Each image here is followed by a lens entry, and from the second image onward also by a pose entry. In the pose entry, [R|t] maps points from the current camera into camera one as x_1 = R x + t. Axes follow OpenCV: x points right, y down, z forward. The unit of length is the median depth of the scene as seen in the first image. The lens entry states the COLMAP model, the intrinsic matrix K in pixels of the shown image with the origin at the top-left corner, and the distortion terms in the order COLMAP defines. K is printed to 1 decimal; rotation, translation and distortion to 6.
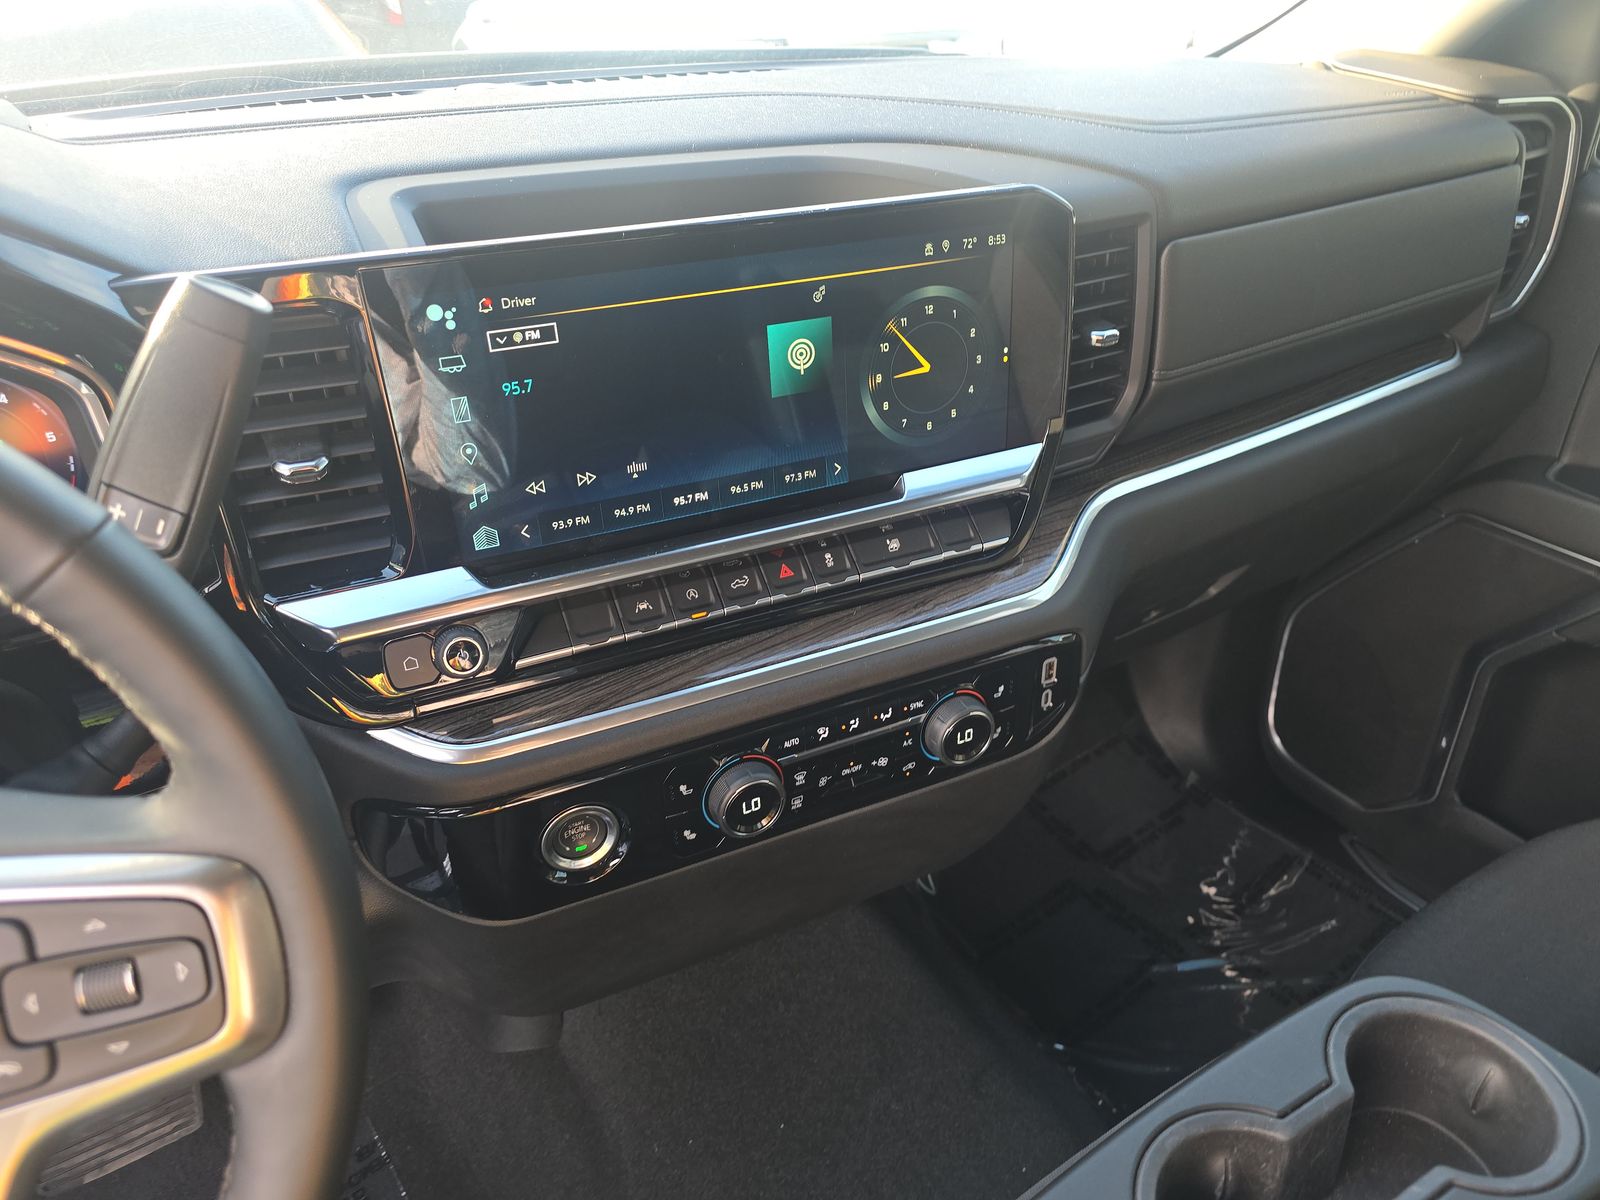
lens RADIAL K [[1074.6, 0, 806.3], [0, 1074.6, 587.6], [0, 0, 1]] dist [0.025294, -0.024571]
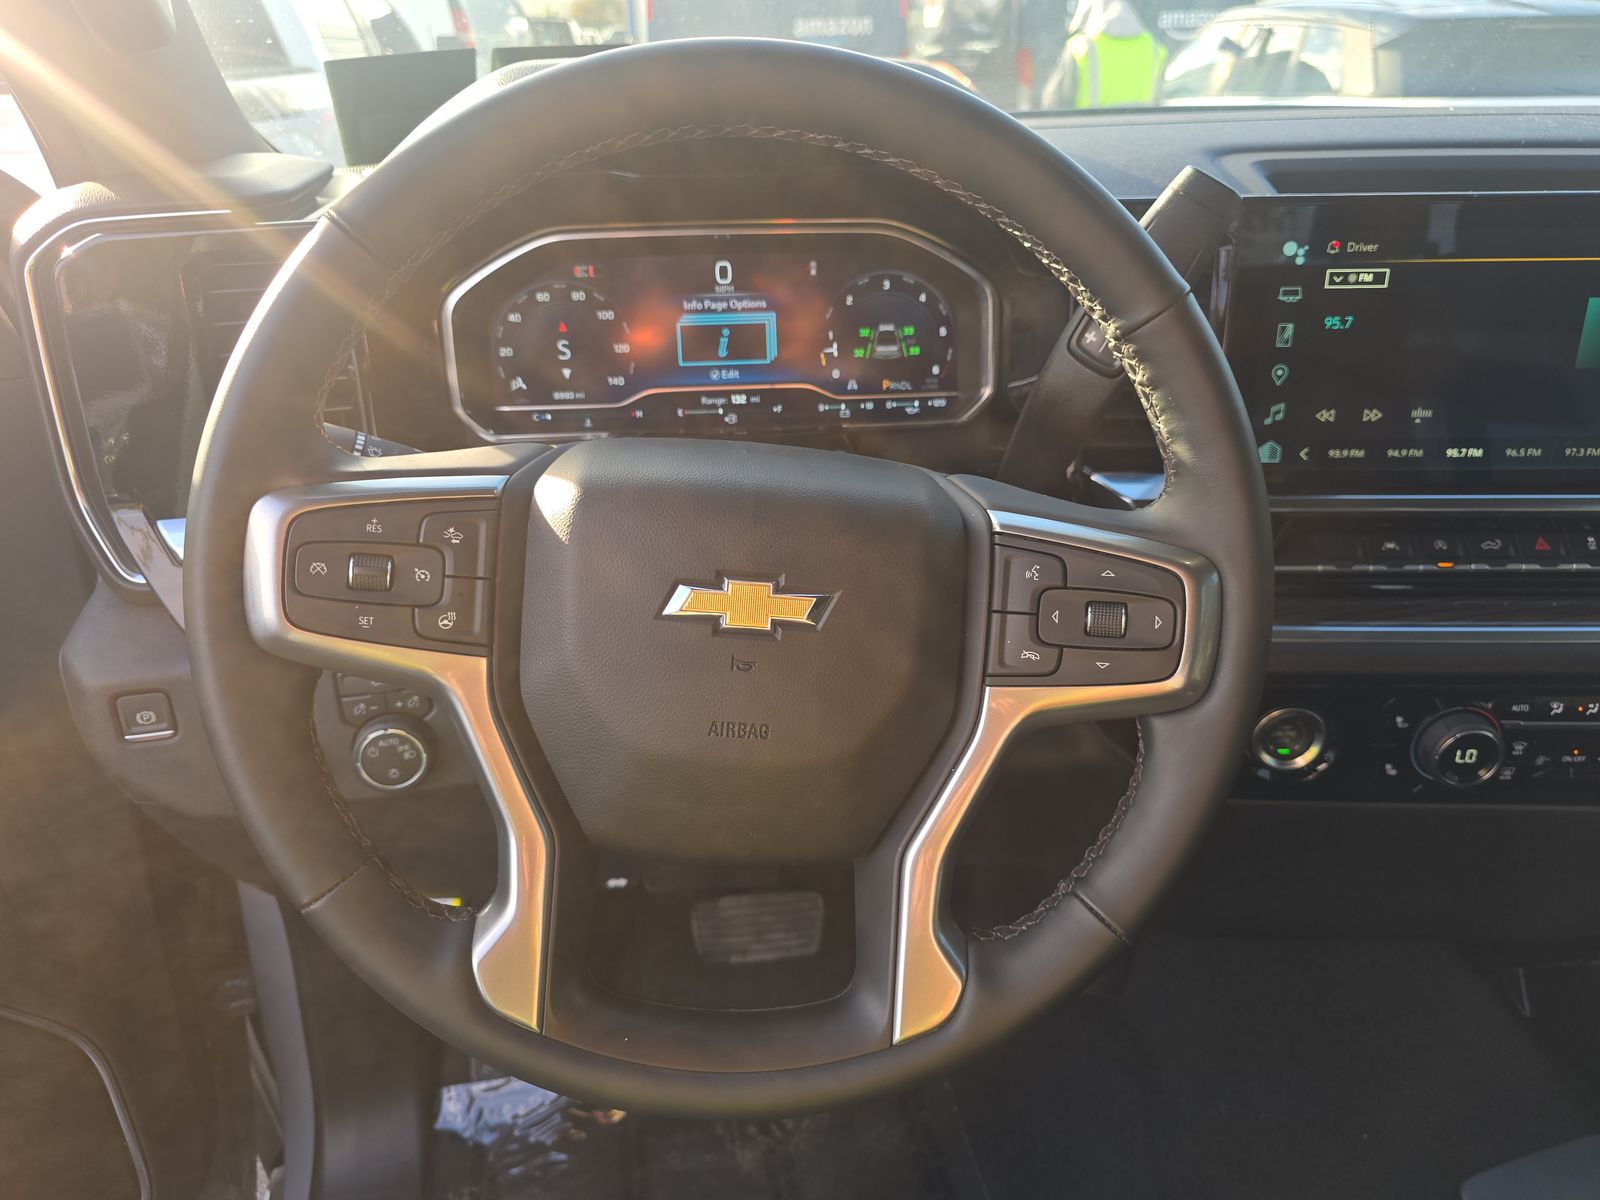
lens RADIAL K [[1074.6, 0, 806.3], [0, 1074.6, 587.6], [0, 0, 1]] dist [0.025294, -0.024571]
pose [[0.886238, 0.185900, -0.424292, -0.219888], [-0.225858, 0.973102, -0.045403, 0.258144], [0.404439, 0.136067, 0.904386, -0.222143]]
